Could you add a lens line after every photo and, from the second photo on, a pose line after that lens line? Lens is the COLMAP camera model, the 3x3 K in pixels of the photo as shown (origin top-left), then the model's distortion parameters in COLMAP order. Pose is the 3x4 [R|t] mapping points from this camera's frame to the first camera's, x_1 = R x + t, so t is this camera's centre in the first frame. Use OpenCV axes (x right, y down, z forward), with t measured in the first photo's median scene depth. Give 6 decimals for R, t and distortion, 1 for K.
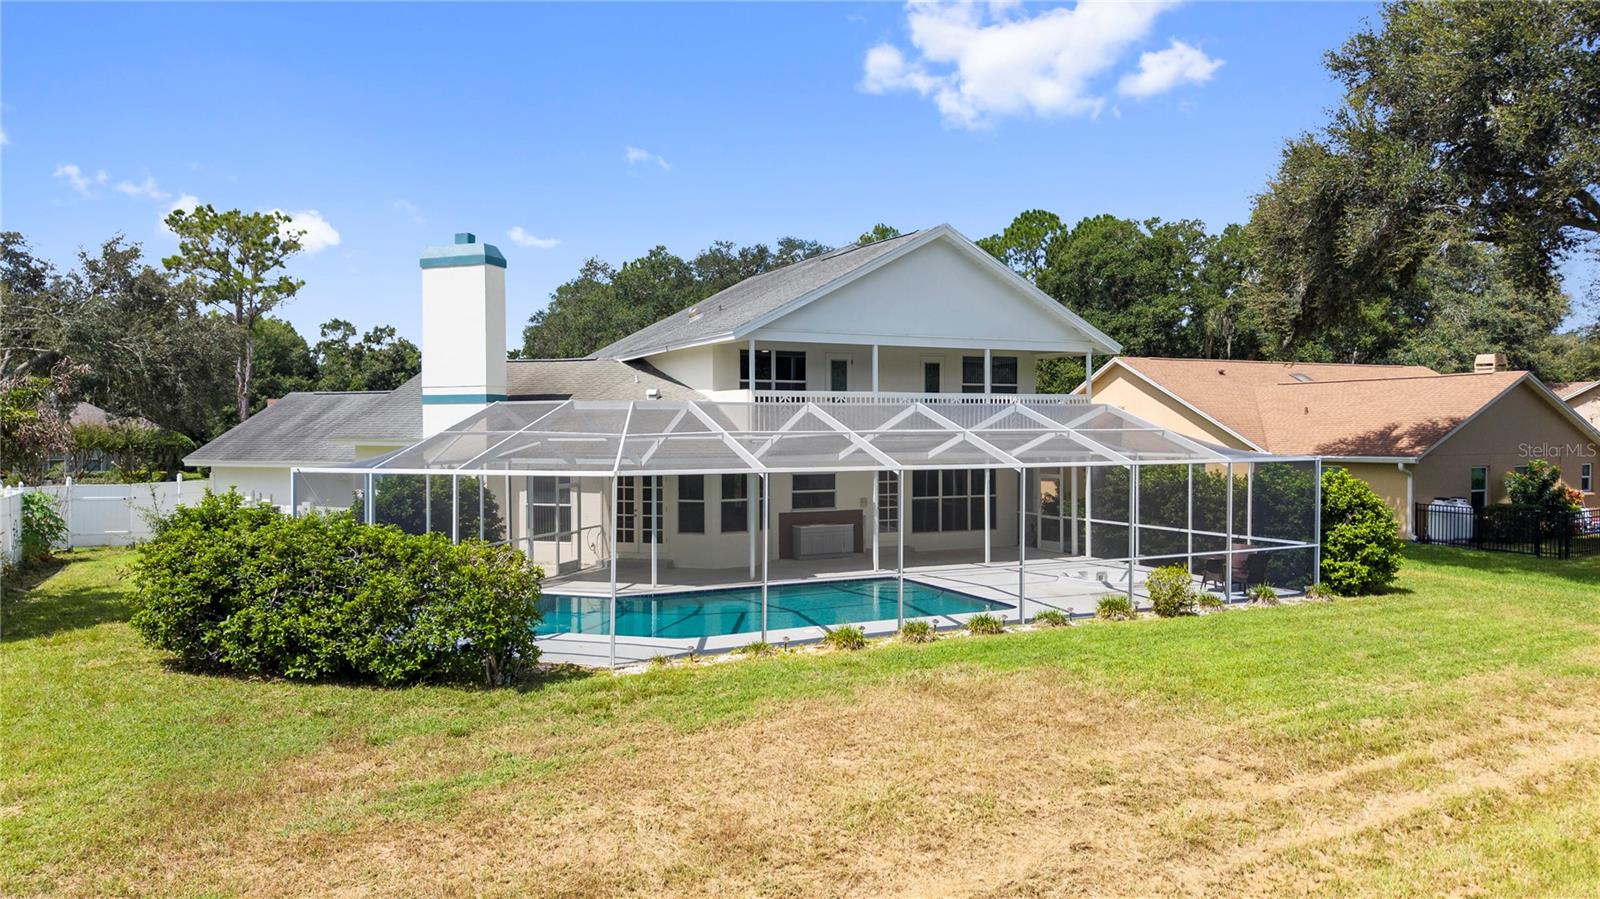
lens RADIAL K [[1065.0, 0, 798.2], [0, 1065.0, 441.1], [0, 0, 1]] dist [0.044148, -0.086343]
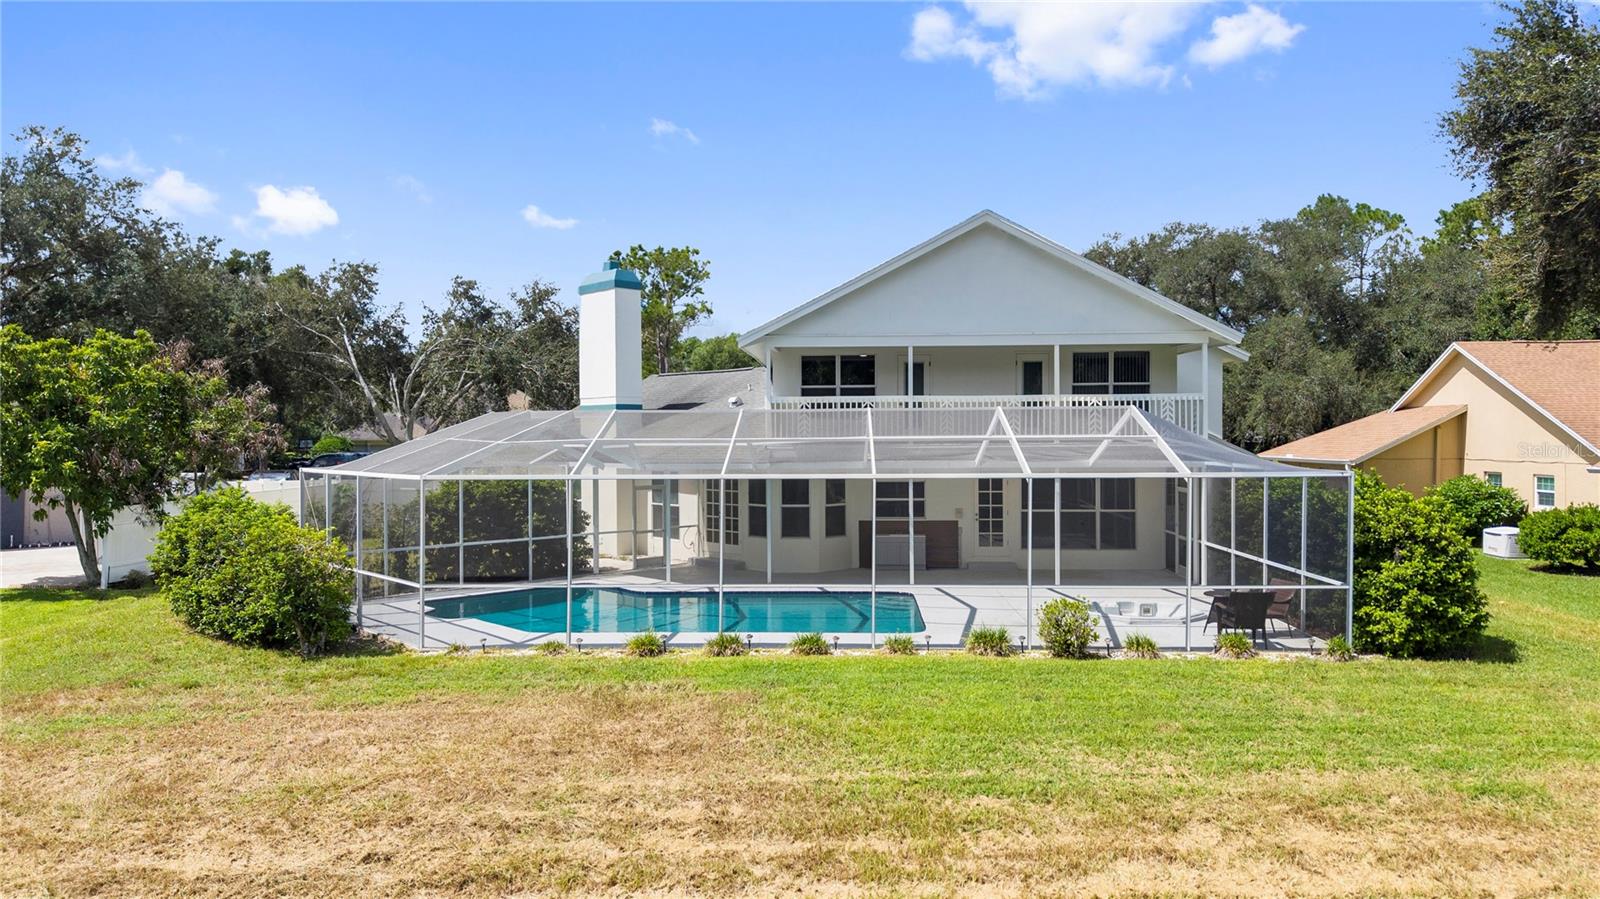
lens RADIAL K [[1061.5, 0, 802.4], [0, 1061.5, 456.1], [0, 0, 1]] dist [0.003566, -0.003855]
pose [[0.877834, 0.008220, -0.478895, 0.405769], [-0.002364, 0.999915, 0.012831, -0.004349], [0.478960, -0.010132, 0.877778, 0.118700]]
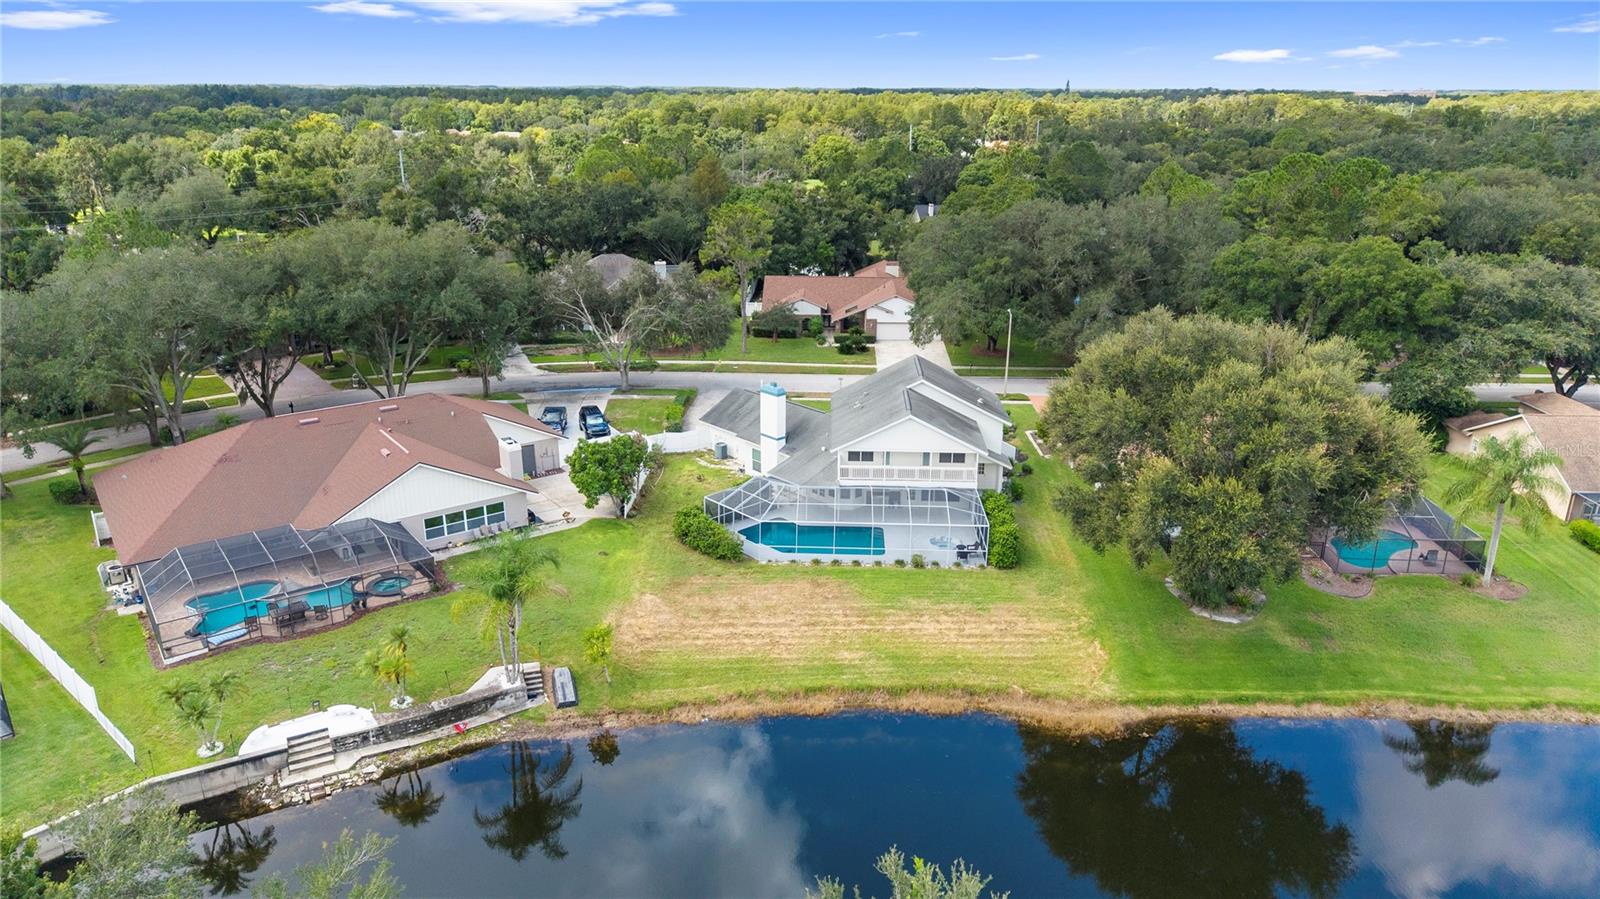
lens RADIAL K [[1065.0, 0, 798.2], [0, 1065.0, 441.1], [0, 0, 1]] dist [0.044148, -0.086343]
pose [[0.880671, 0.157913, -0.446635, 1.083648], [-0.013597, 0.950844, 0.309372, -0.945628], [0.473534, -0.266382, 0.839528, -1.462311]]
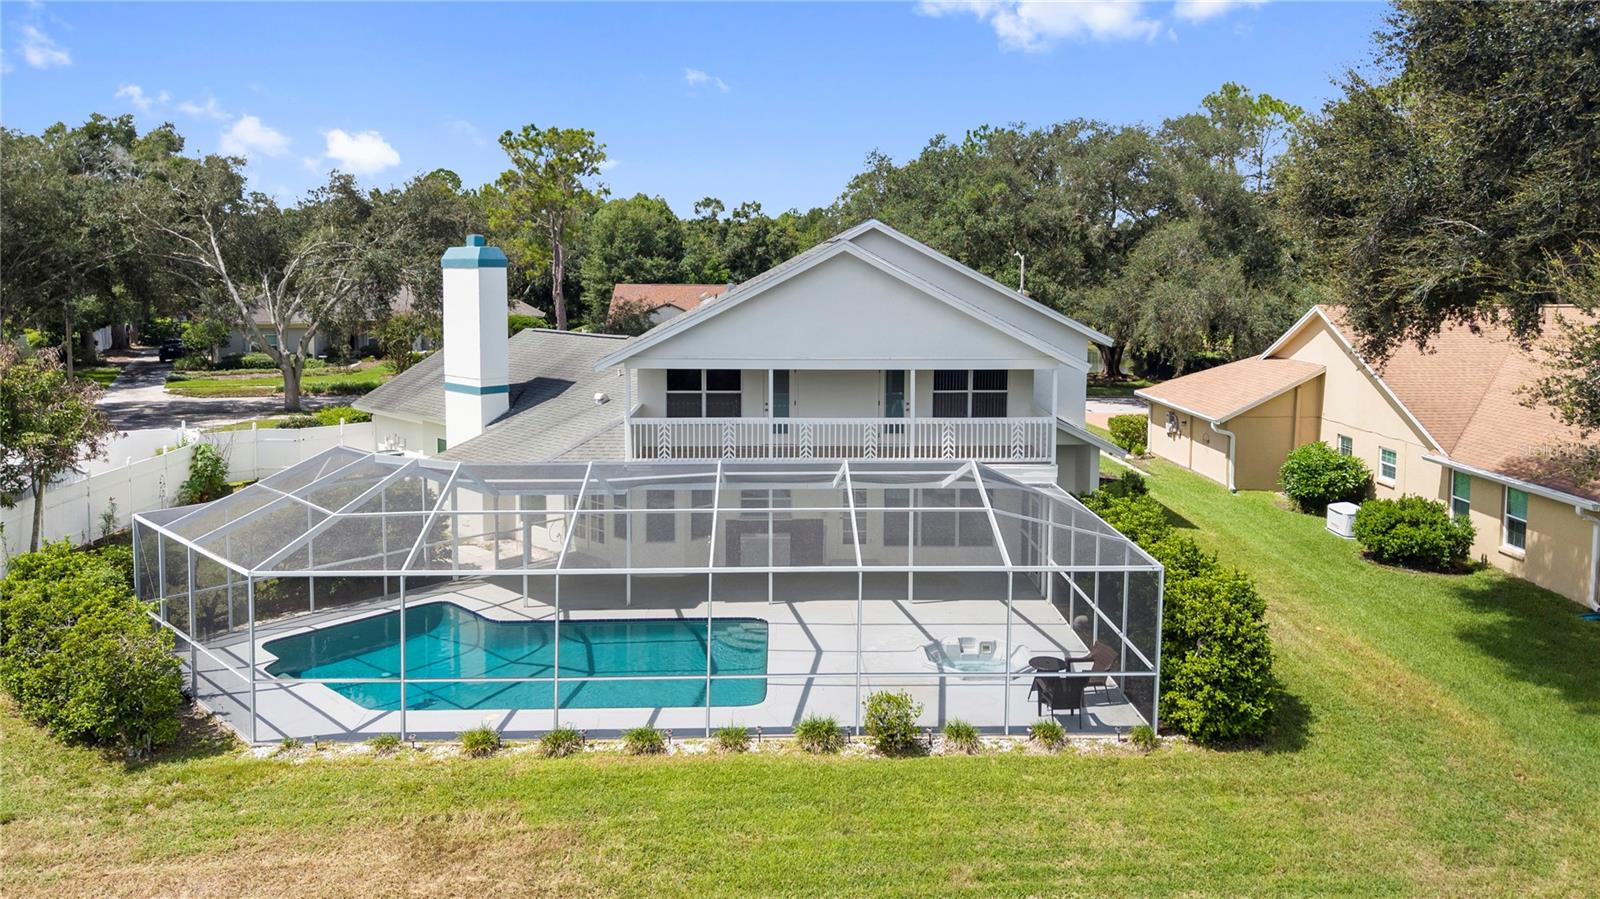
lens RADIAL K [[1085.5, 0, 801.6], [0, 1085.5, 359.8], [0, 0, 1]] dist [0.002242, -0.000833]
pose [[0.909719, 0.042321, -0.413062, 0.458580], [-0.008390, 0.996463, 0.083616, -0.165171], [0.415139, -0.072601, 0.906856, 0.129910]]
